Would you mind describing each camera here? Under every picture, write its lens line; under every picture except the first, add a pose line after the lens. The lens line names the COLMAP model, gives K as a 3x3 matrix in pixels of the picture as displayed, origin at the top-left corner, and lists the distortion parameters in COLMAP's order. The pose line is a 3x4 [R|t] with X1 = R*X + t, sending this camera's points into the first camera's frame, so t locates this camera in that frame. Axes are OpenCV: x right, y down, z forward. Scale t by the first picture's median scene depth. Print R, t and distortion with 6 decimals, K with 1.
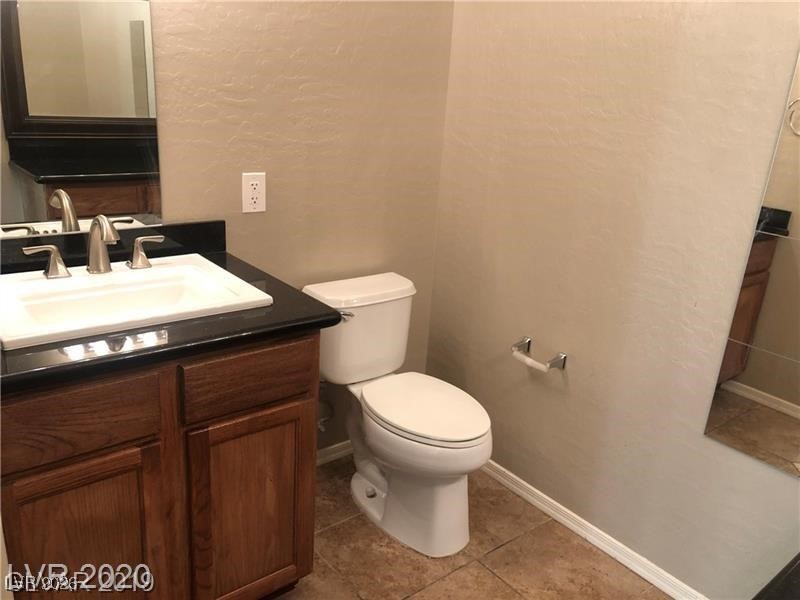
lens RADIAL K [[651.0, 0, 398.5], [0, 651.0, 303.3], [0, 0, 1]] dist [0.027961, -0.031219]
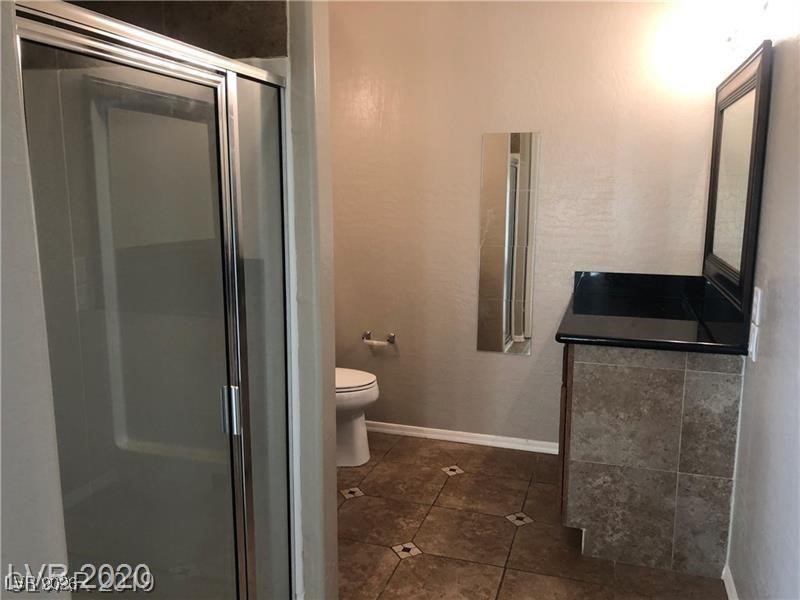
lens RADIAL K [[651.0, 0, 401.0], [0, 651.0, 297.9], [0, 0, 1]] dist [0.027961, -0.031219]
pose [[0.832498, -0.140691, 0.535867, -0.640106], [0.216767, 0.972828, -0.081345, 0.130718], [-0.509862, 0.183878, 0.840375, -0.475766]]
